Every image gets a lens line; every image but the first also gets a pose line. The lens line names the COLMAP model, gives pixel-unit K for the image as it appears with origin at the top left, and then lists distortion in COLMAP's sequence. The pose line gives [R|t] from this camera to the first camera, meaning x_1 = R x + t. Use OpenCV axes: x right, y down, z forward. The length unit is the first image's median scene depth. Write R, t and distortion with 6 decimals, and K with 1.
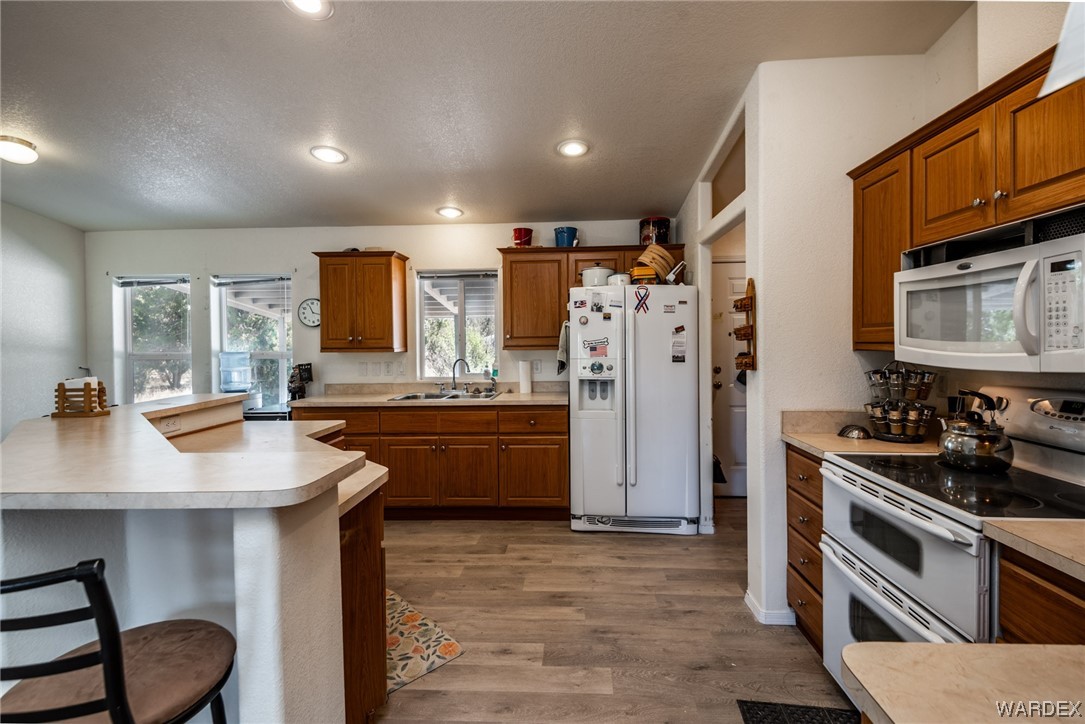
lens RADIAL K [[497.1, 0, 552.8], [0, 497.1, 346.7], [0, 0, 1]] dist [0.025580, -0.014348]
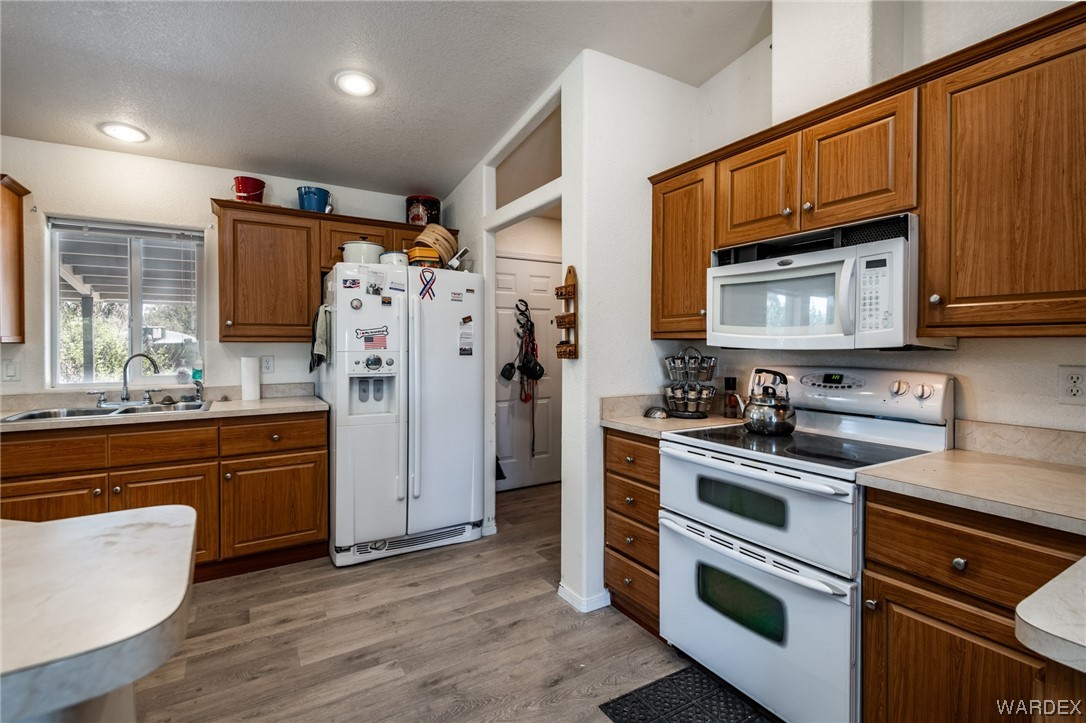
lens RADIAL K [[497.6, 0, 543.1], [0, 497.6, 352.0], [0, 0, 1]] dist [0.025580, -0.014348]
pose [[0.824903, 0.001666, 0.565272, -0.163377], [-0.002778, 0.999996, 0.001107, 0.025897], [-0.565268, -0.002483, 0.824904, 0.176006]]
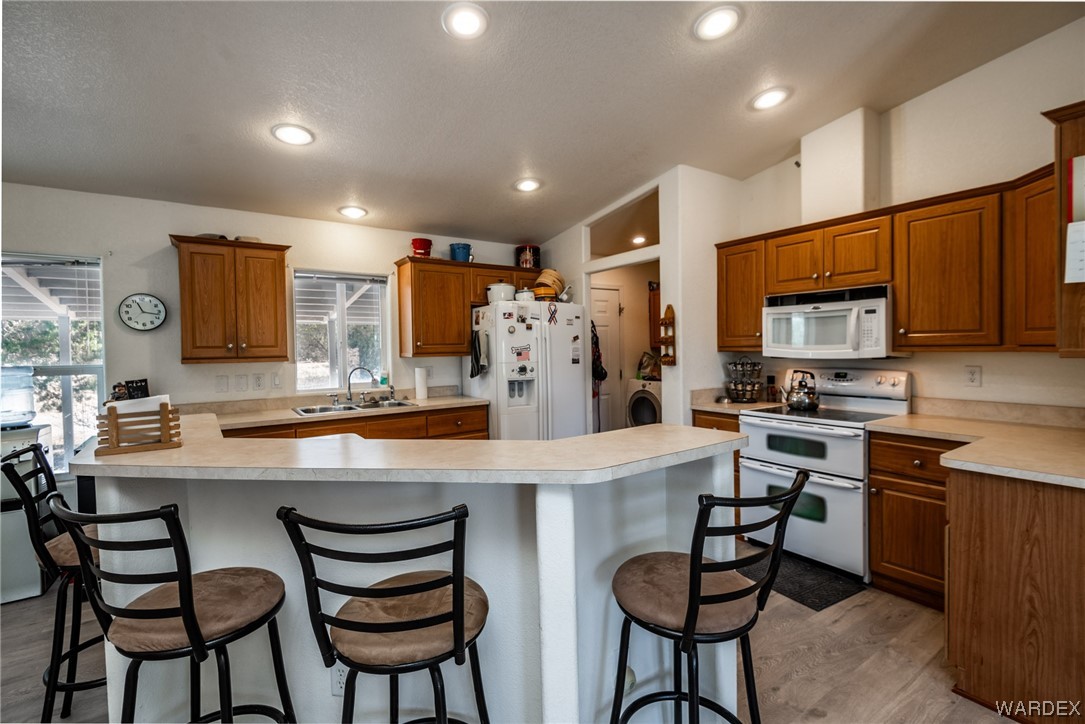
lens RADIAL K [[497.1, 0, 541.4], [0, 497.1, 355.2], [0, 0, 1]] dist [0.025580, -0.014348]
pose [[0.789638, -0.013338, 0.613428, -0.663849], [0.013910, 0.999896, 0.003835, 0.003482], [-0.613415, 0.005504, 0.789742, 0.042188]]
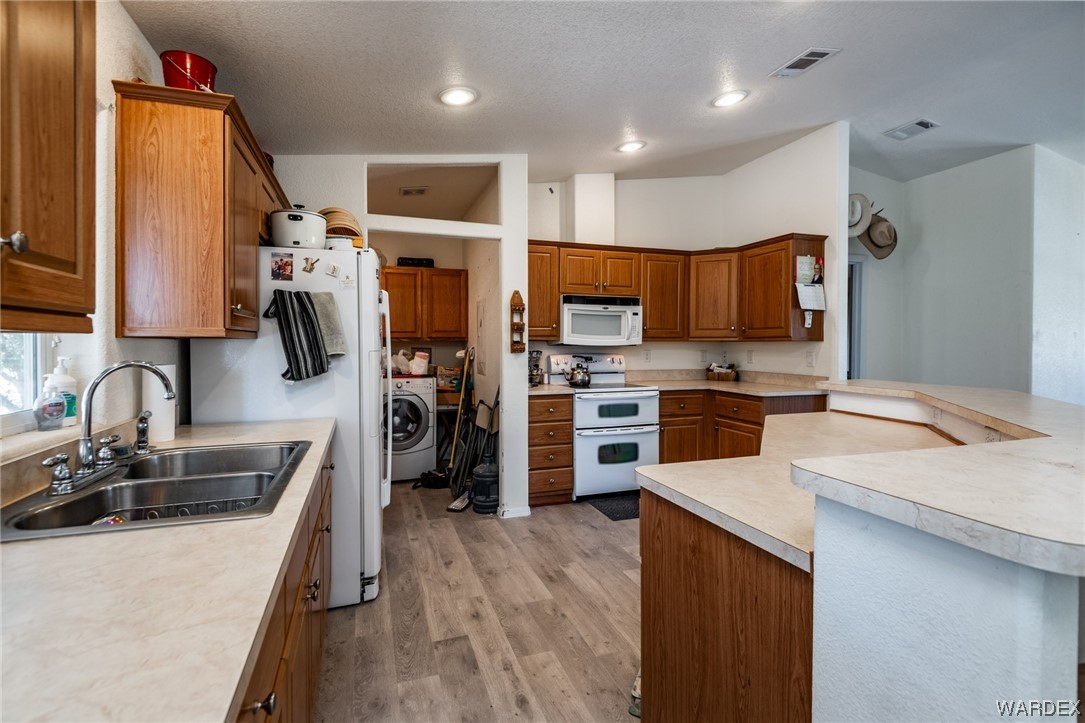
lens RADIAL K [[497.1, 0, 538.5], [0, 497.1, 353.6], [0, 0, 1]] dist [0.025580, -0.014348]
pose [[-0.383492, -0.000923, 0.923544, -0.788063], [0.013758, 0.999883, 0.006712, 0.033296], [-0.923442, 0.015280, -0.383434, 1.212102]]
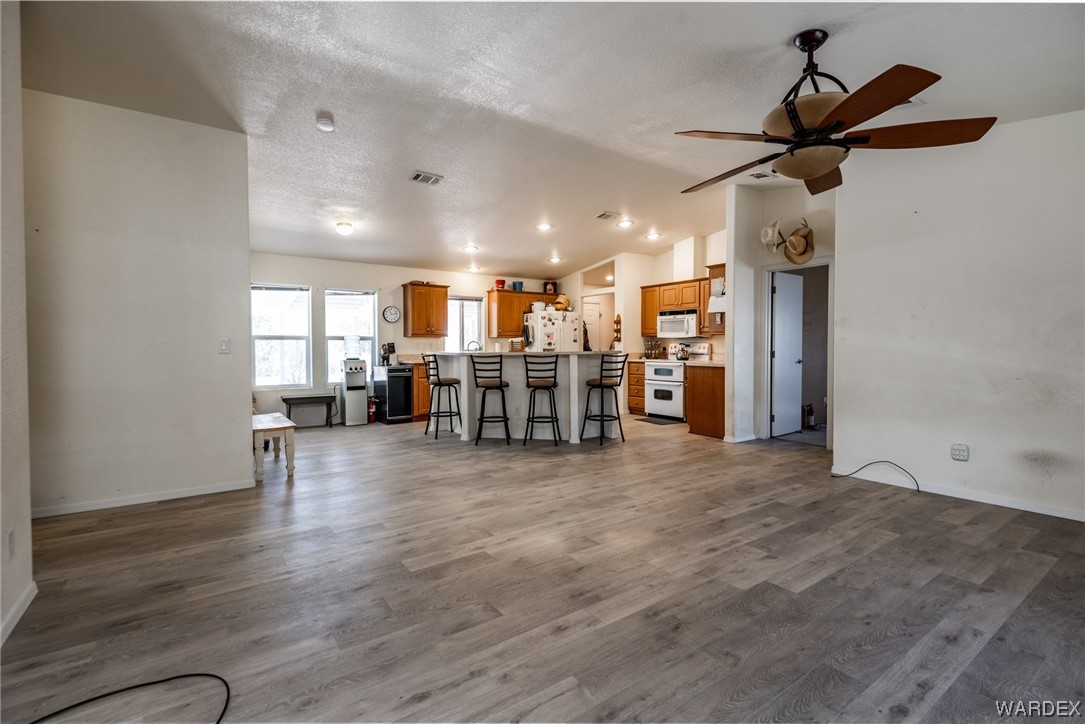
lens RADIAL K [[546.5, 0, 536.8], [0, 546.5, 357.3], [0, 0, 1]] dist [0.042959, 0.000537]
pose [[0.782195, -0.000812, 0.623033, -1.843904], [-0.000217, 0.999999, 0.001576, 0.116442], [-0.623033, -0.001367, 0.782194, -1.217389]]
